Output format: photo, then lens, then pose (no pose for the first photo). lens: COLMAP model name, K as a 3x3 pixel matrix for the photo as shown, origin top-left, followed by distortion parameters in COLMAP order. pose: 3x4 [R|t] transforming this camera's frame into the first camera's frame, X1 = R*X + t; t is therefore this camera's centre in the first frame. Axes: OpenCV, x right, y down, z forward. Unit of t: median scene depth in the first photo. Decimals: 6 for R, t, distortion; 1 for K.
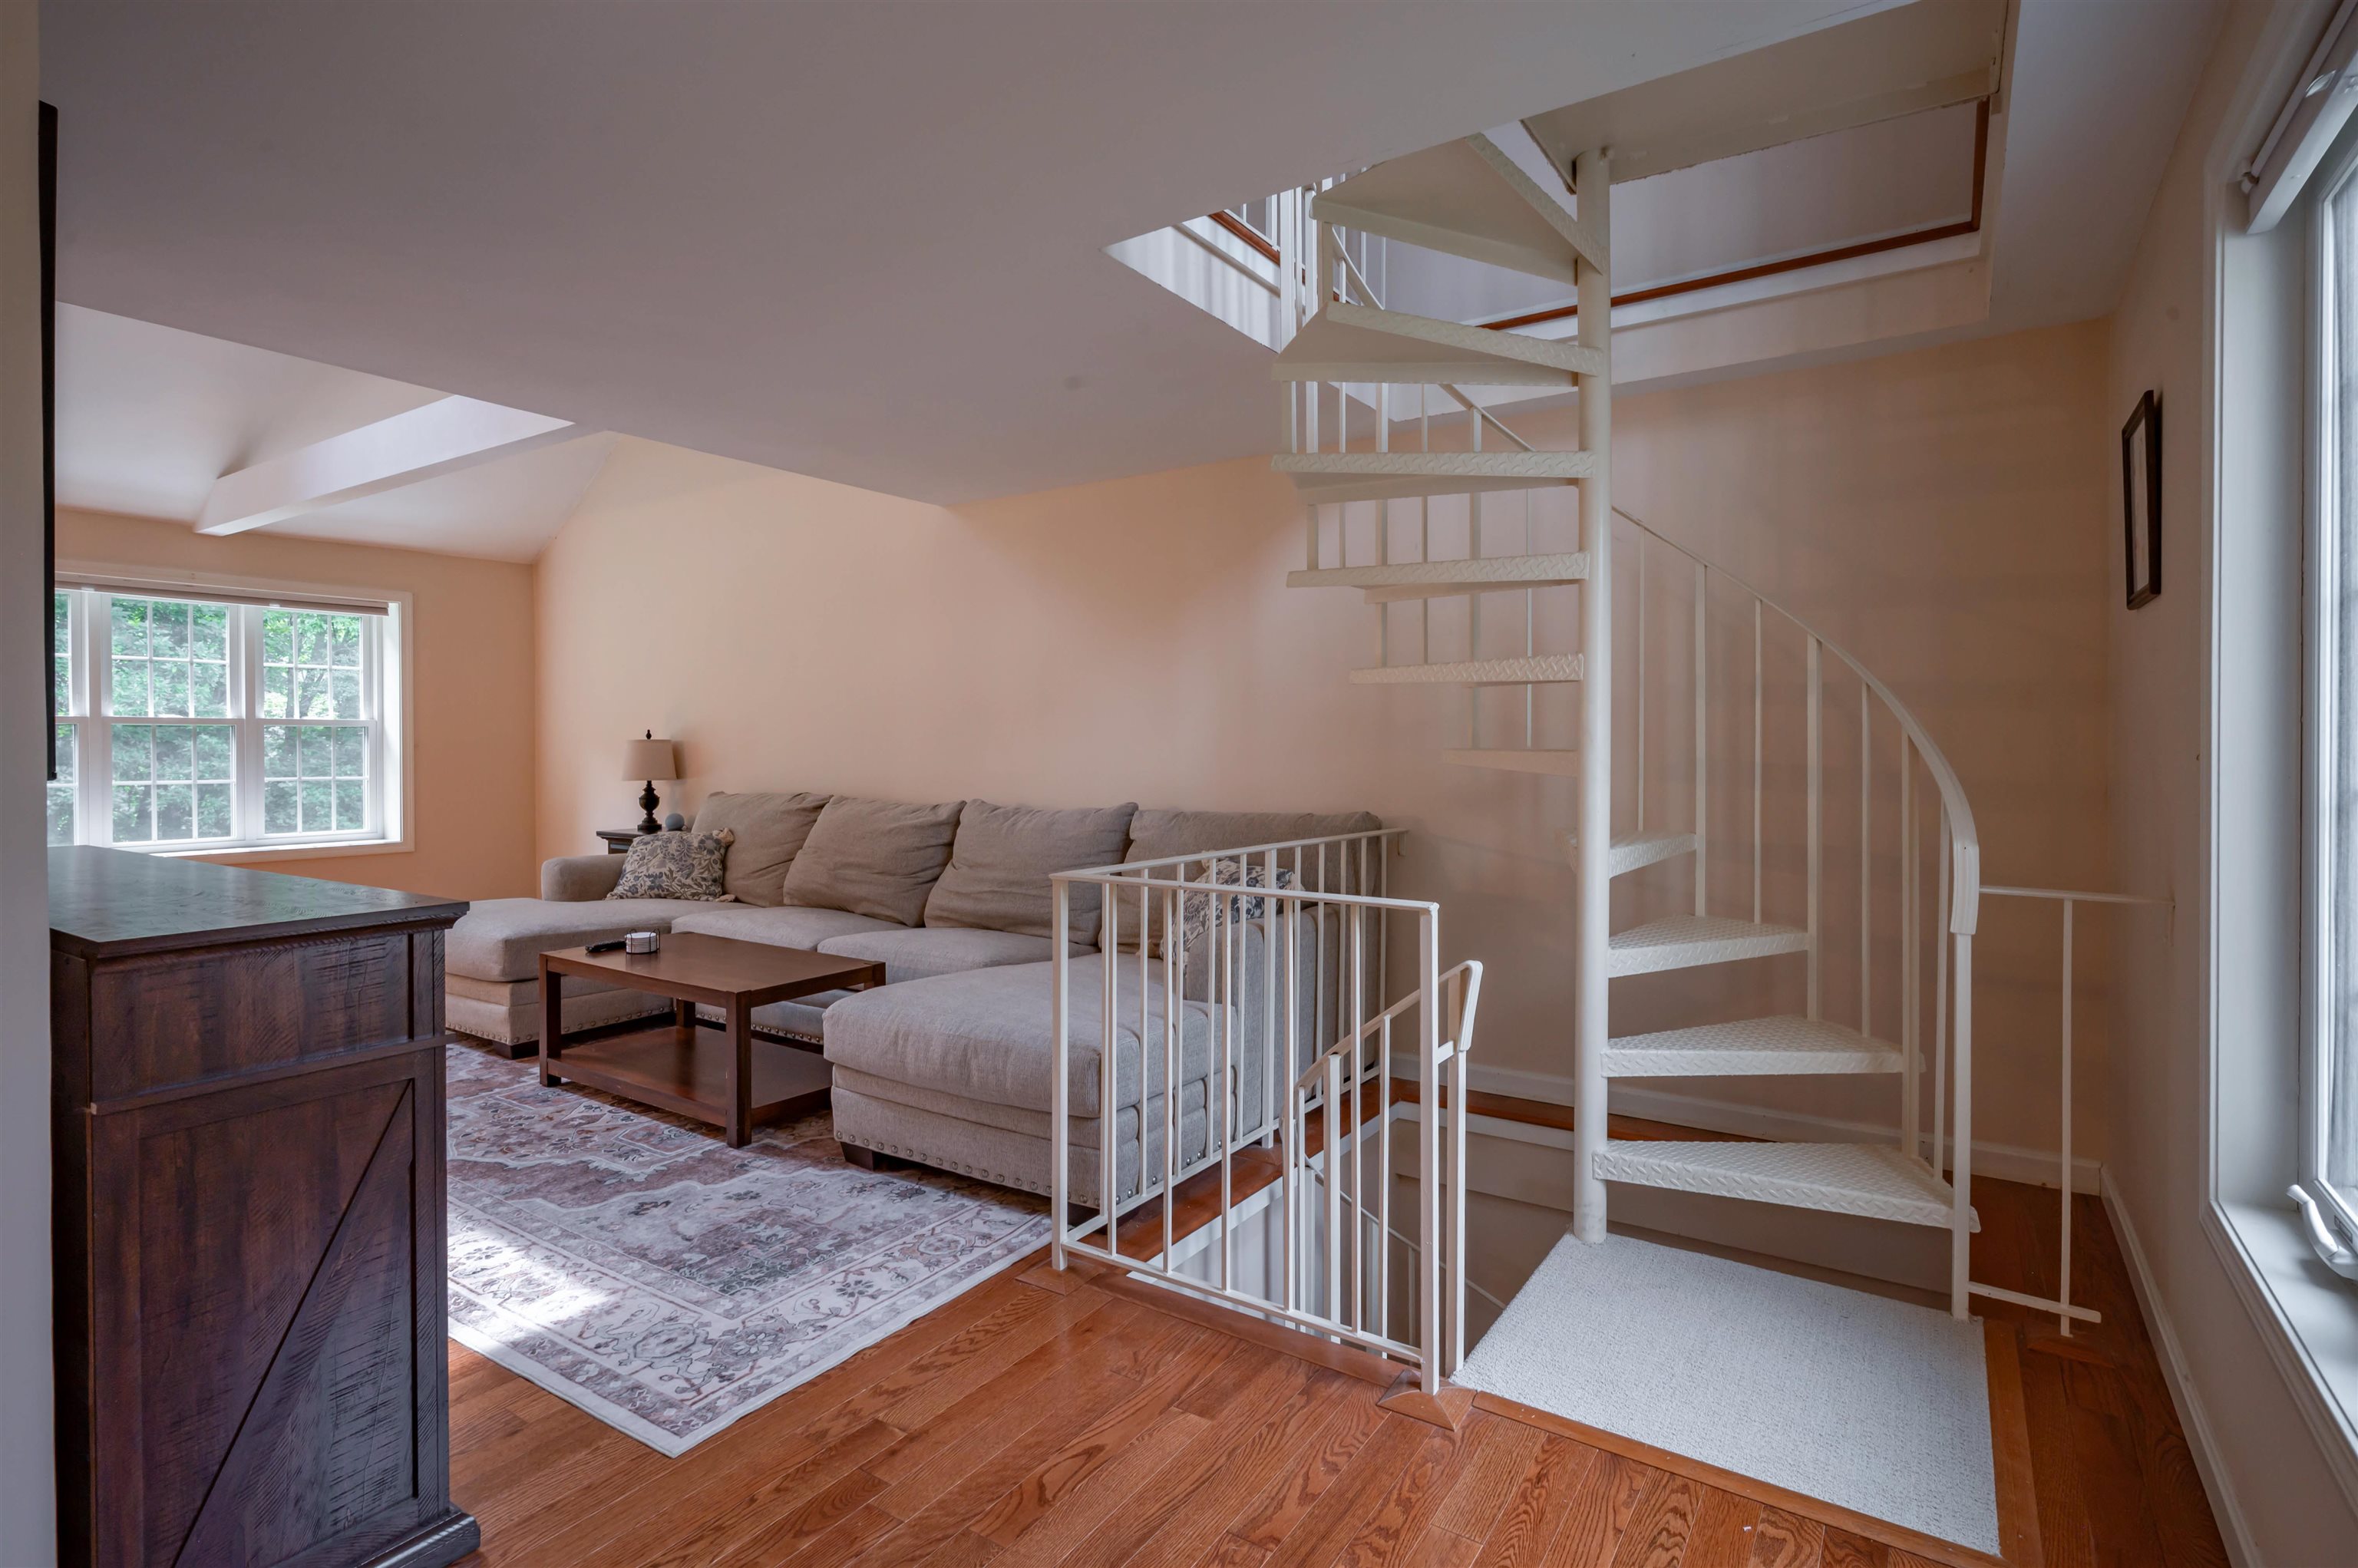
lens RADIAL K [[1147.9, 0, 1156.5], [0, 1147.9, 759.1], [0, 0, 1]] dist [0.000881, 0.001520]
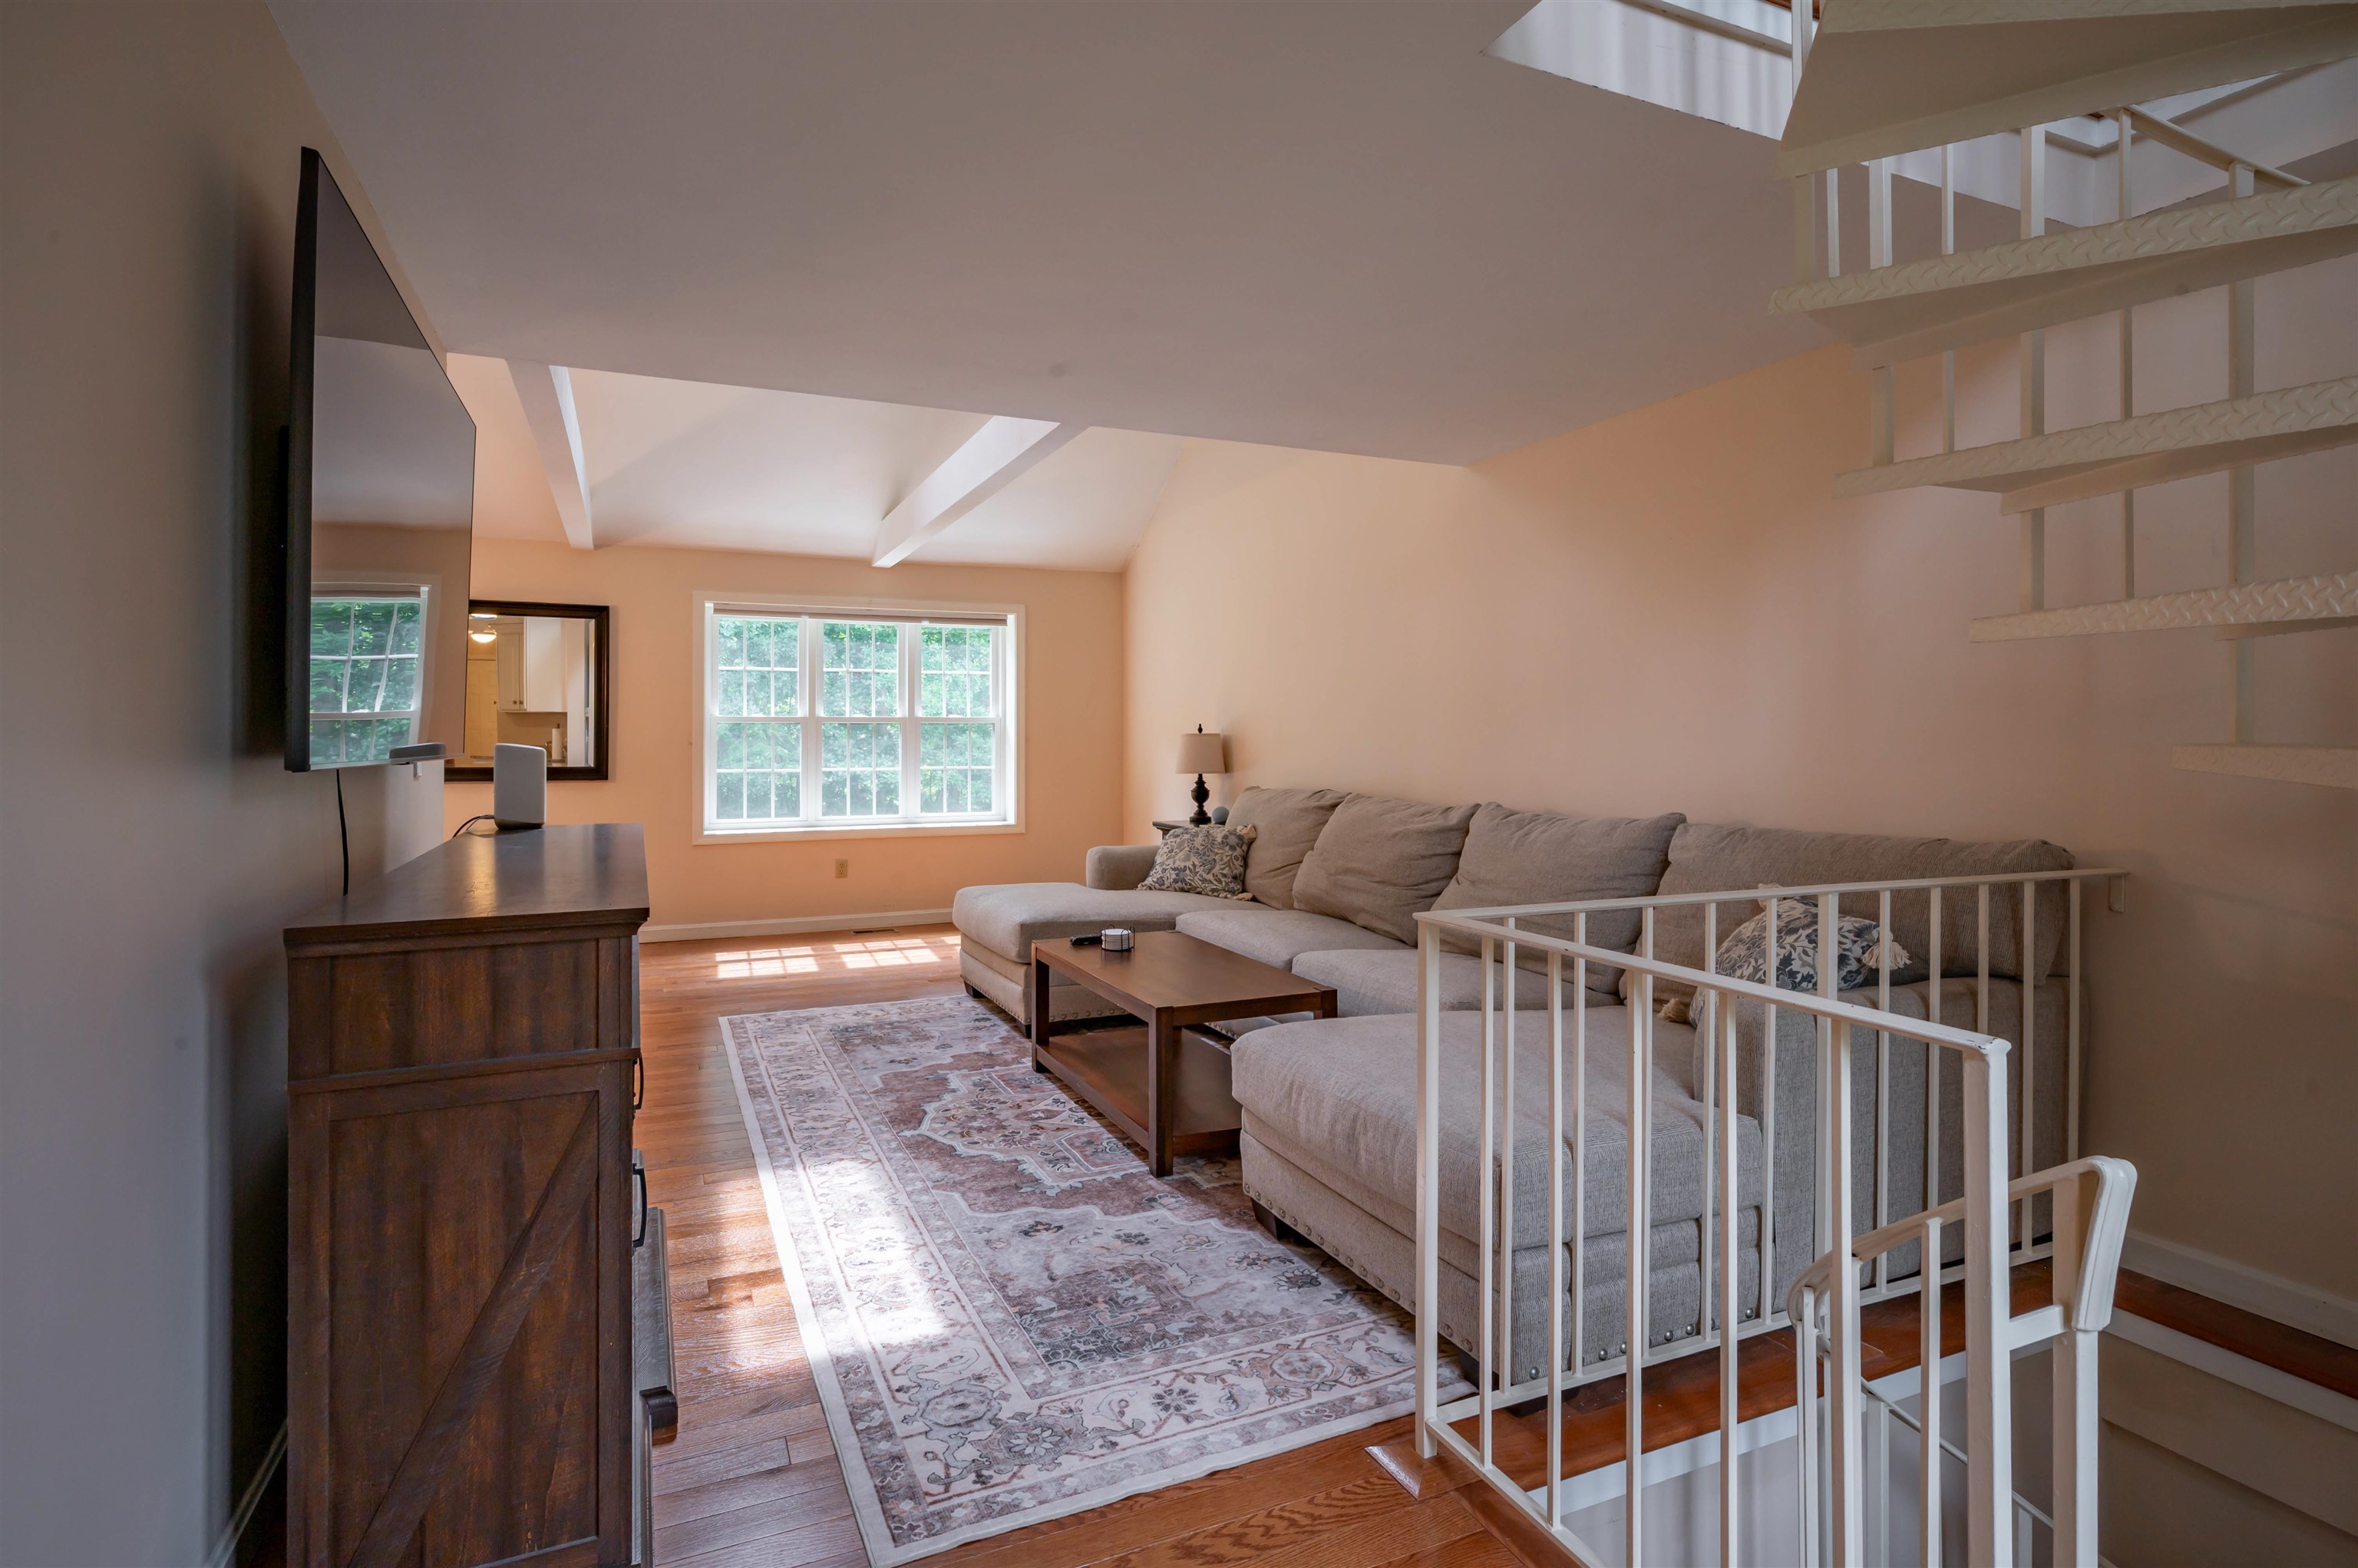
lens RADIAL K [[1147.9, 0, 1150.0], [0, 1147.9, 737.0], [0, 0, 1]] dist [0.000881, 0.001520]
pose [[0.847840, -0.001181, -0.530250, 0.110878], [-0.006224, 0.999906, -0.012179, -0.002237], [0.530215, 0.013626, 0.847754, 0.200563]]
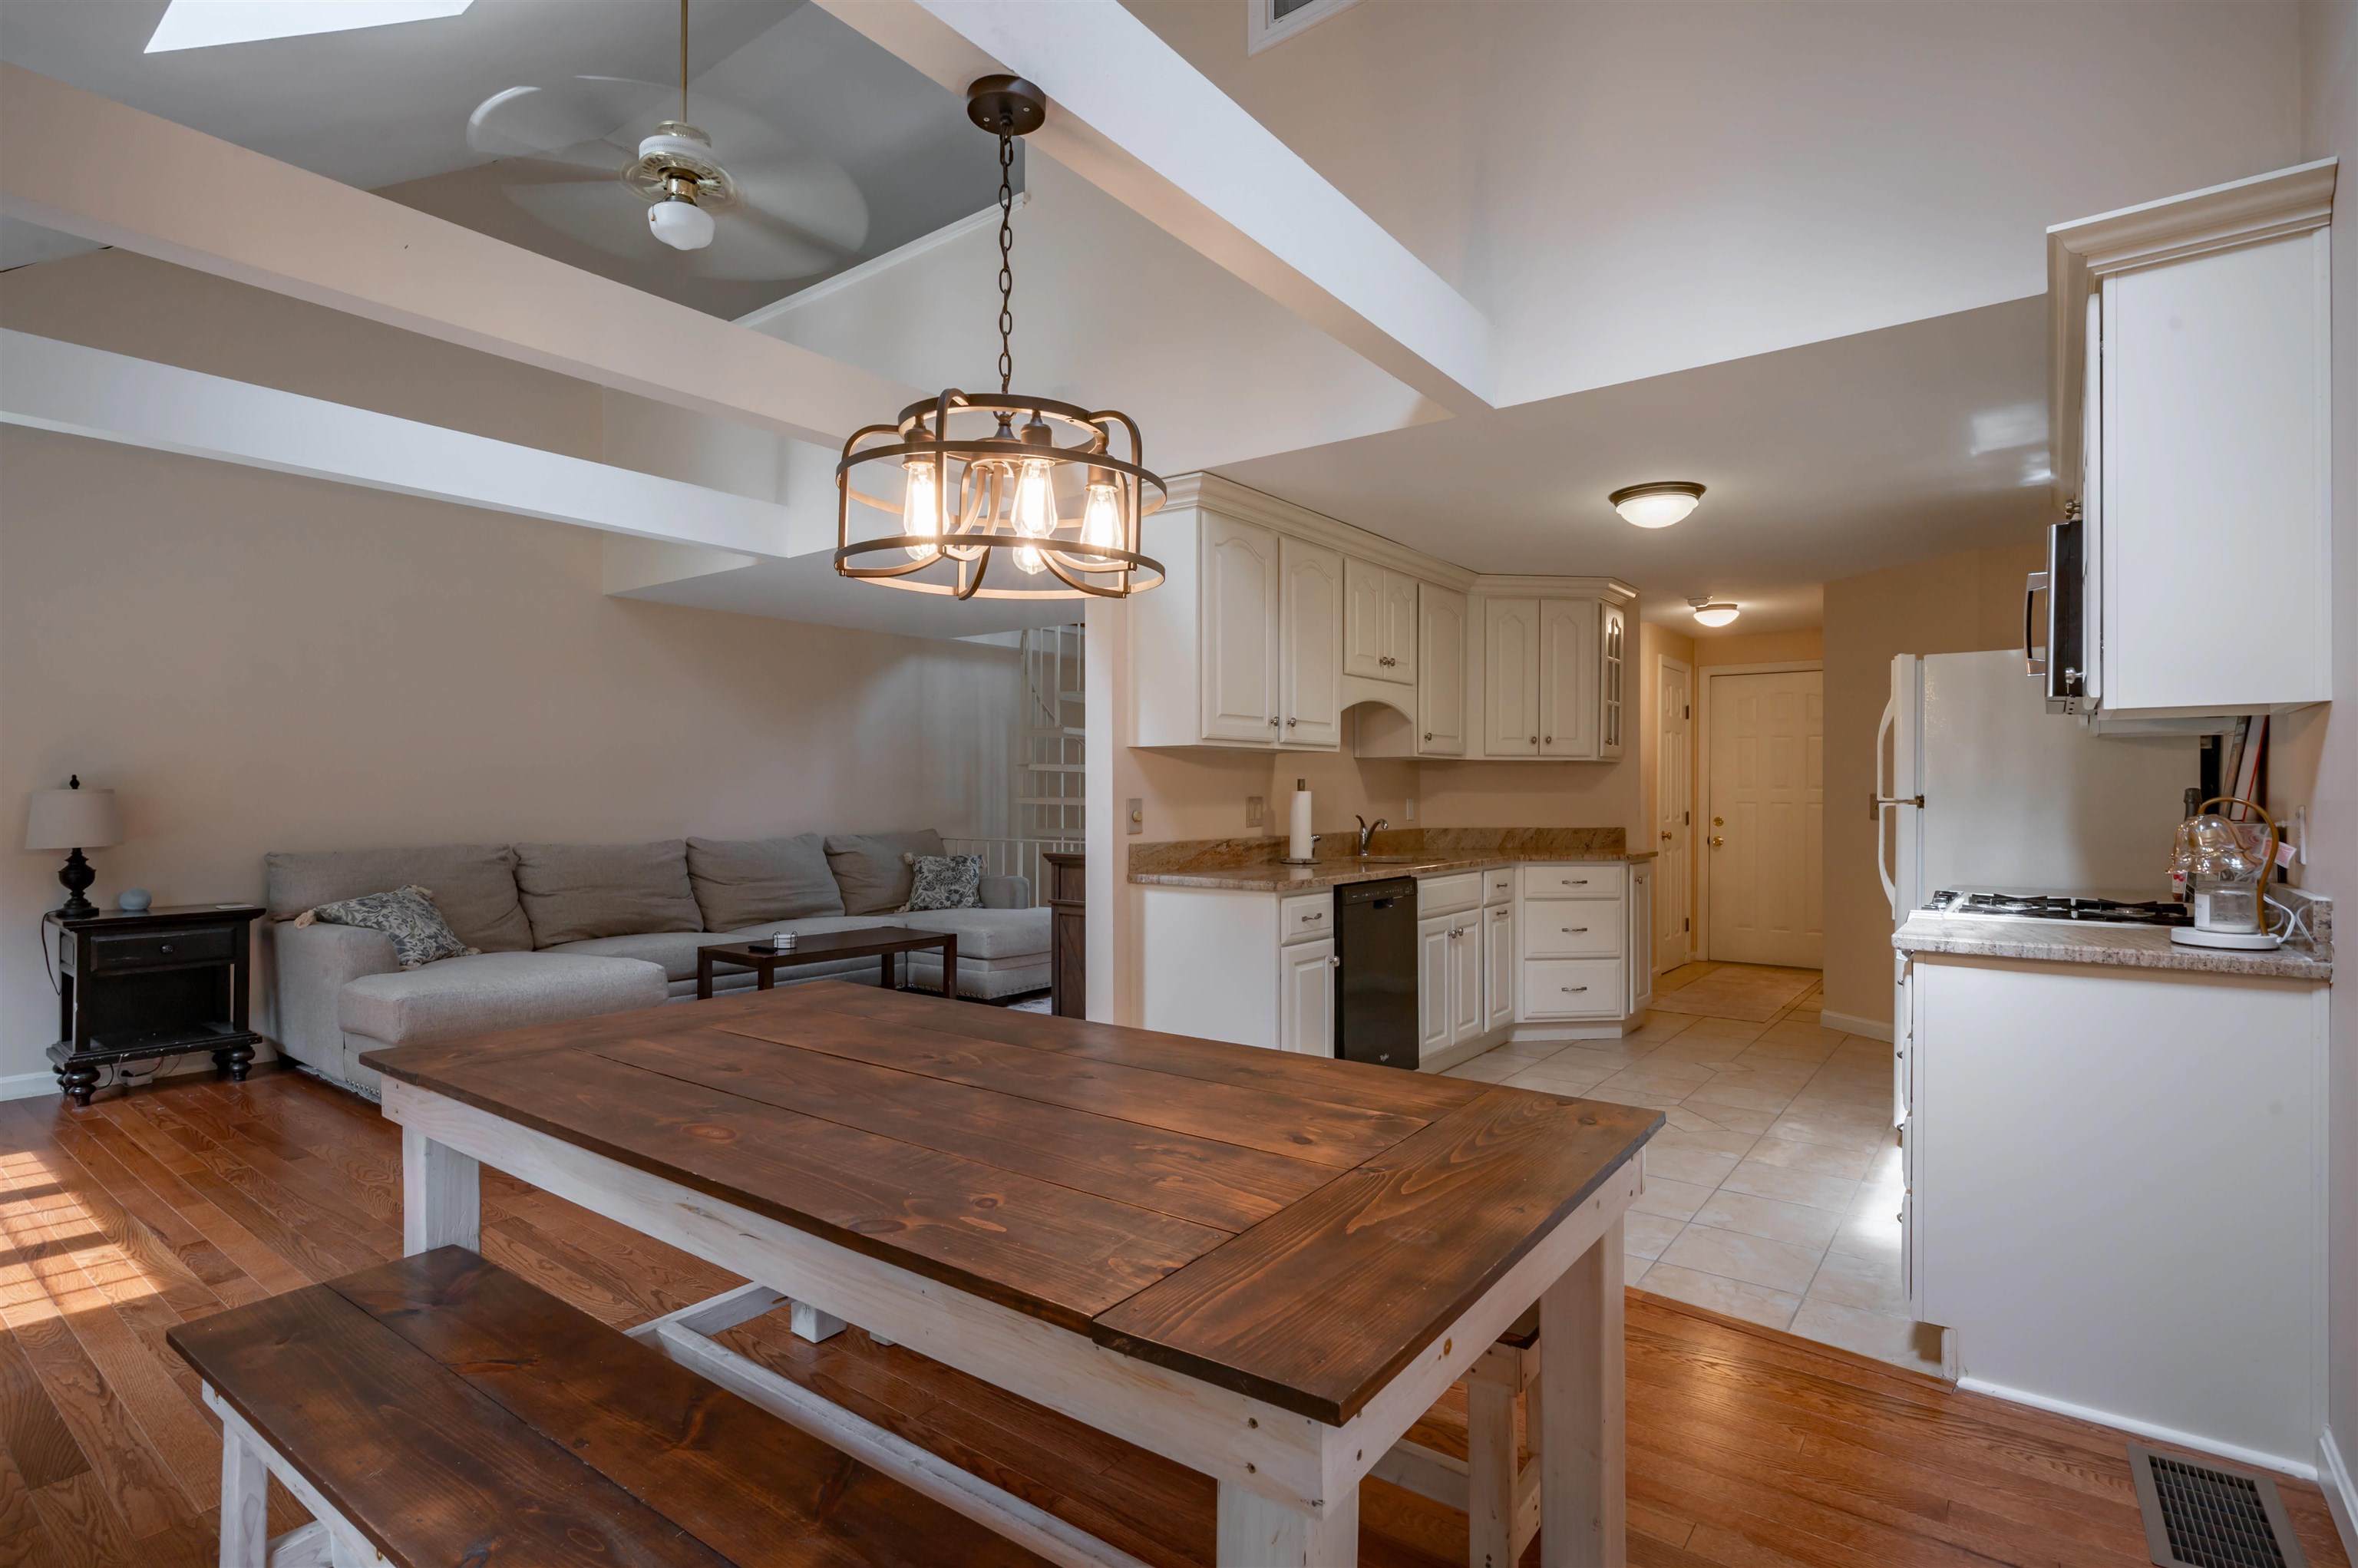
lens RADIAL K [[1147.9, 0, 1190.5], [0, 1147.9, 791.9], [0, 0, 1]] dist [0.000881, 0.001520]
pose [[0.040732, 0.003085, 0.999165, -2.028314], [0.011049, 0.999933, -0.003538, -0.009175], [-0.999109, 0.011184, 0.040695, 0.518658]]
